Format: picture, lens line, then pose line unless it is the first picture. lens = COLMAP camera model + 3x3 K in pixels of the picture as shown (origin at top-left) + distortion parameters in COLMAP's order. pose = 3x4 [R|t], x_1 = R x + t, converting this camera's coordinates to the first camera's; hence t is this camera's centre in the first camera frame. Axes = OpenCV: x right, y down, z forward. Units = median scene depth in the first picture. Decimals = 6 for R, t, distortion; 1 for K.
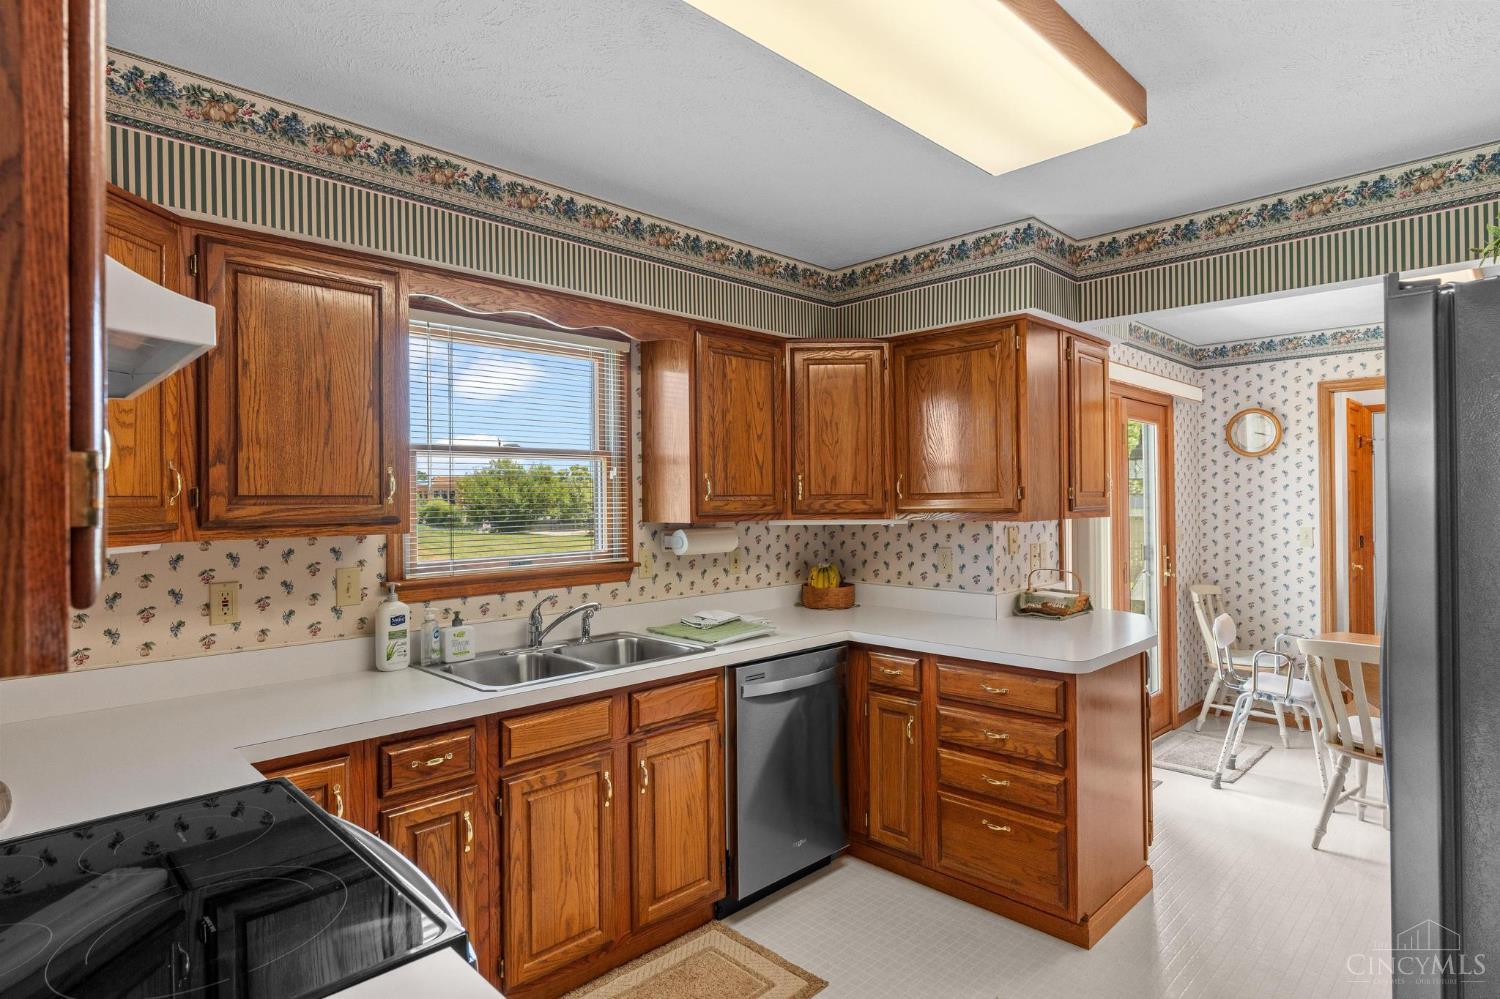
lens RADIAL K [[800.7, 0, 747.9], [0, 800.7, 500.9], [0, 0, 1]] dist [-0.004063, 0.007295]
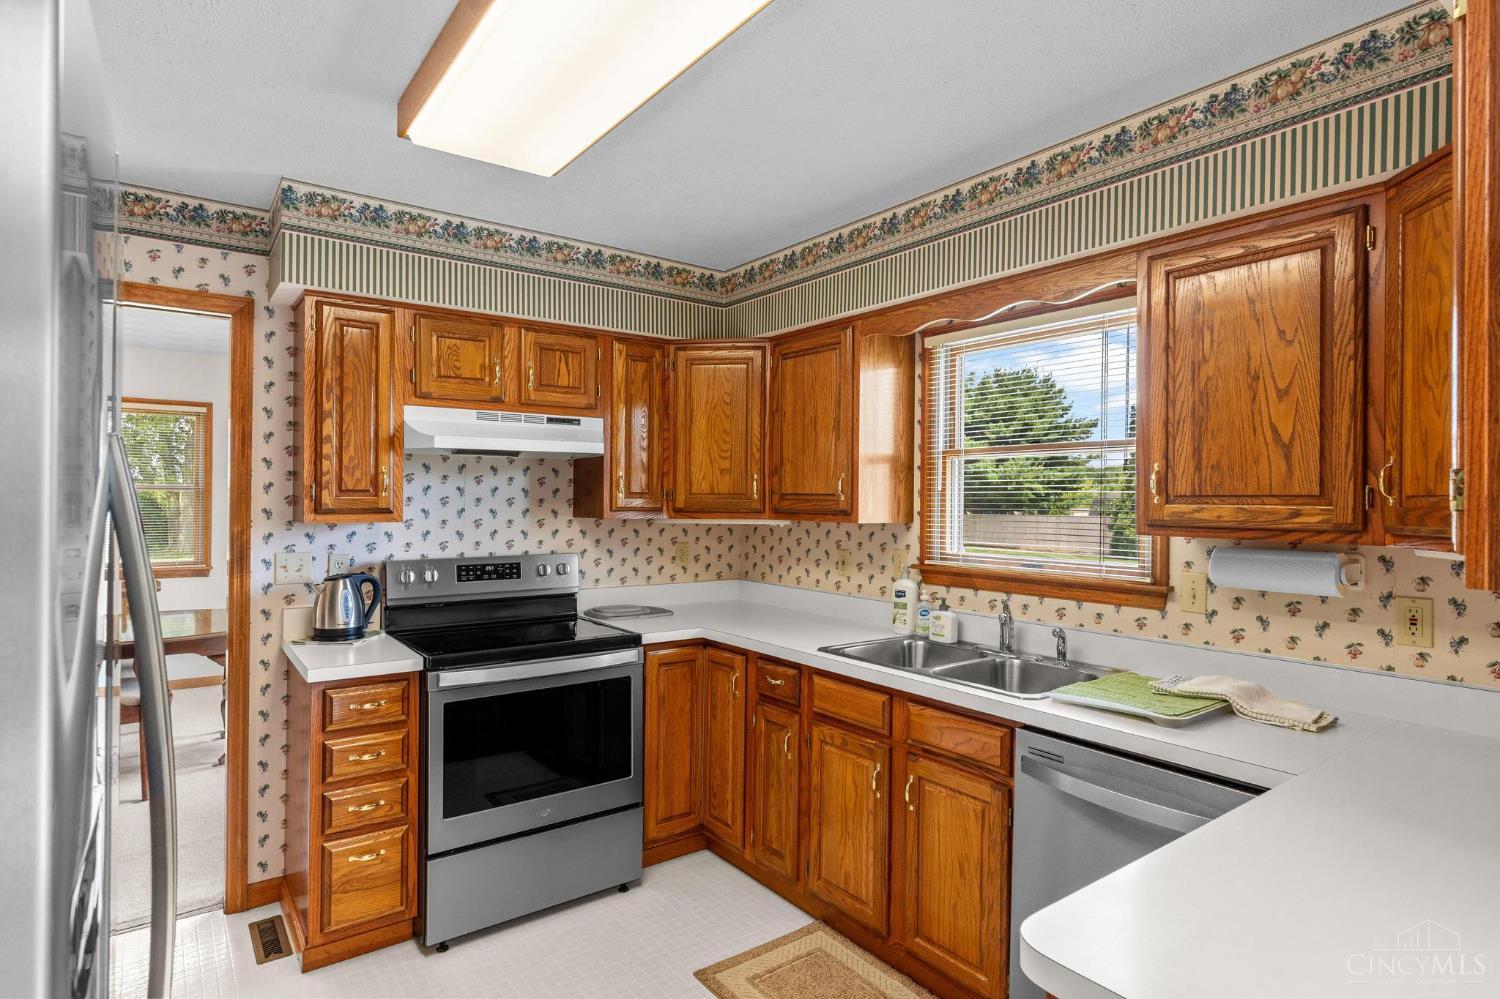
lens RADIAL K [[800.7, 0, 752.2], [0, 800.7, 502.6], [0, 0, 1]] dist [-0.004063, 0.007295]
pose [[-0.139327, 0.011107, -0.990184, 0.711378], [-0.011904, 0.999846, 0.012891, -0.005936], [0.990175, 0.013583, -0.139173, 0.808844]]
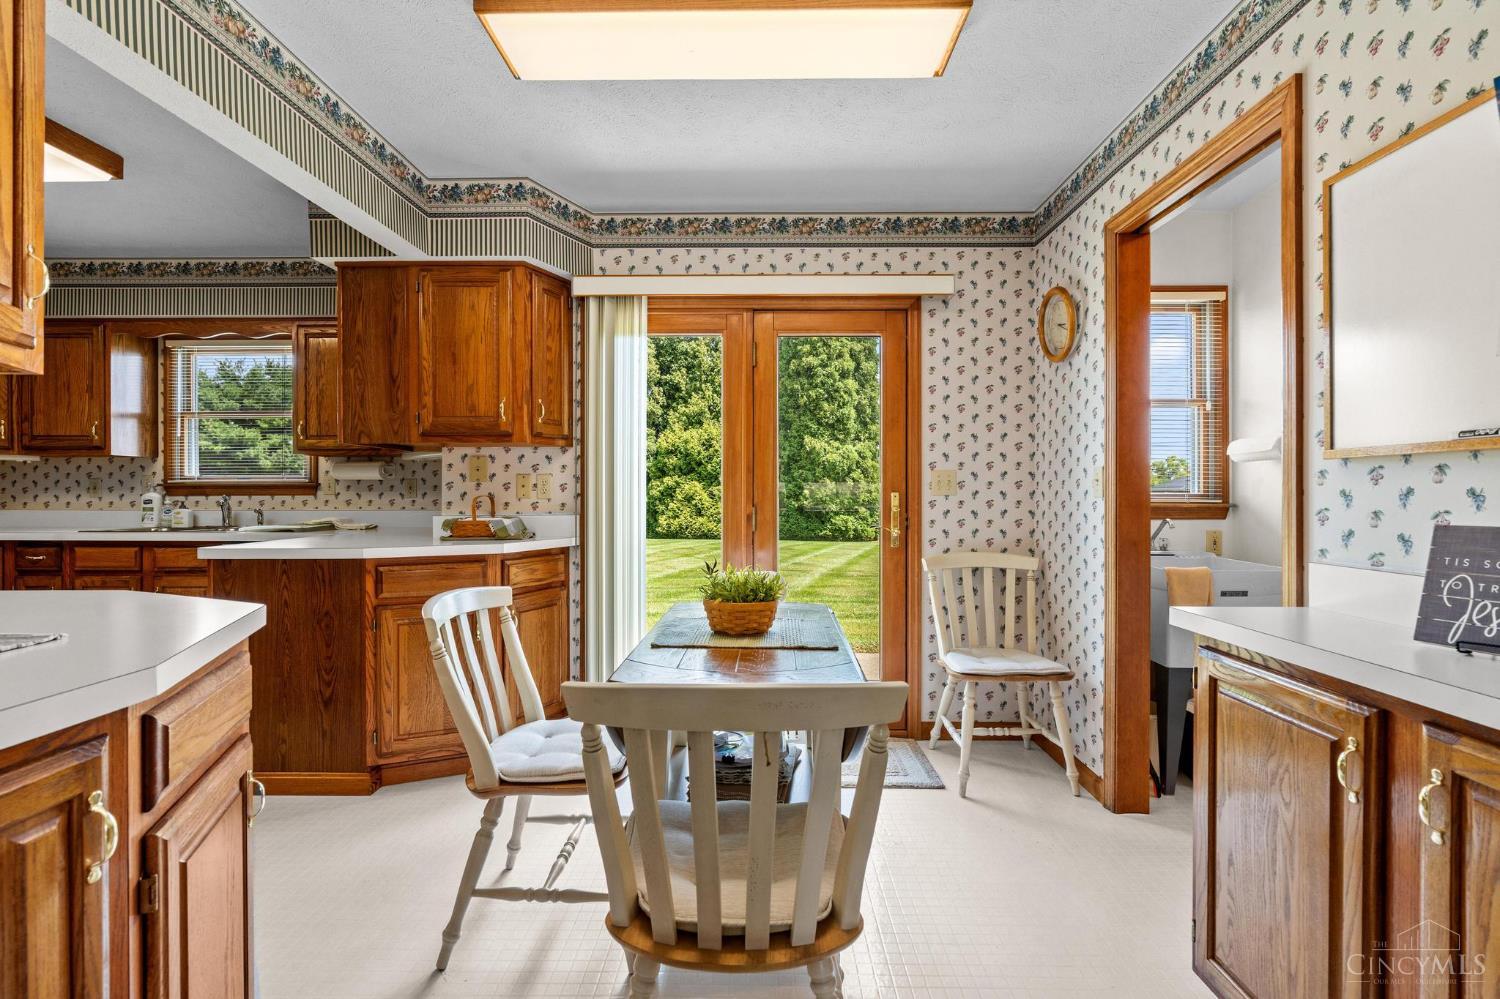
lens RADIAL K [[673.9, 0, 754.3], [0, 673.9, 494.3], [0, 0, 1]] dist [-0.004375, 0.001119]
pose [[0.700655, 0.008754, -0.713446, 1.516021], [-0.008073, 0.999958, 0.004341, 0.095443], [0.713454, 0.002718, 0.700696, 0.777870]]
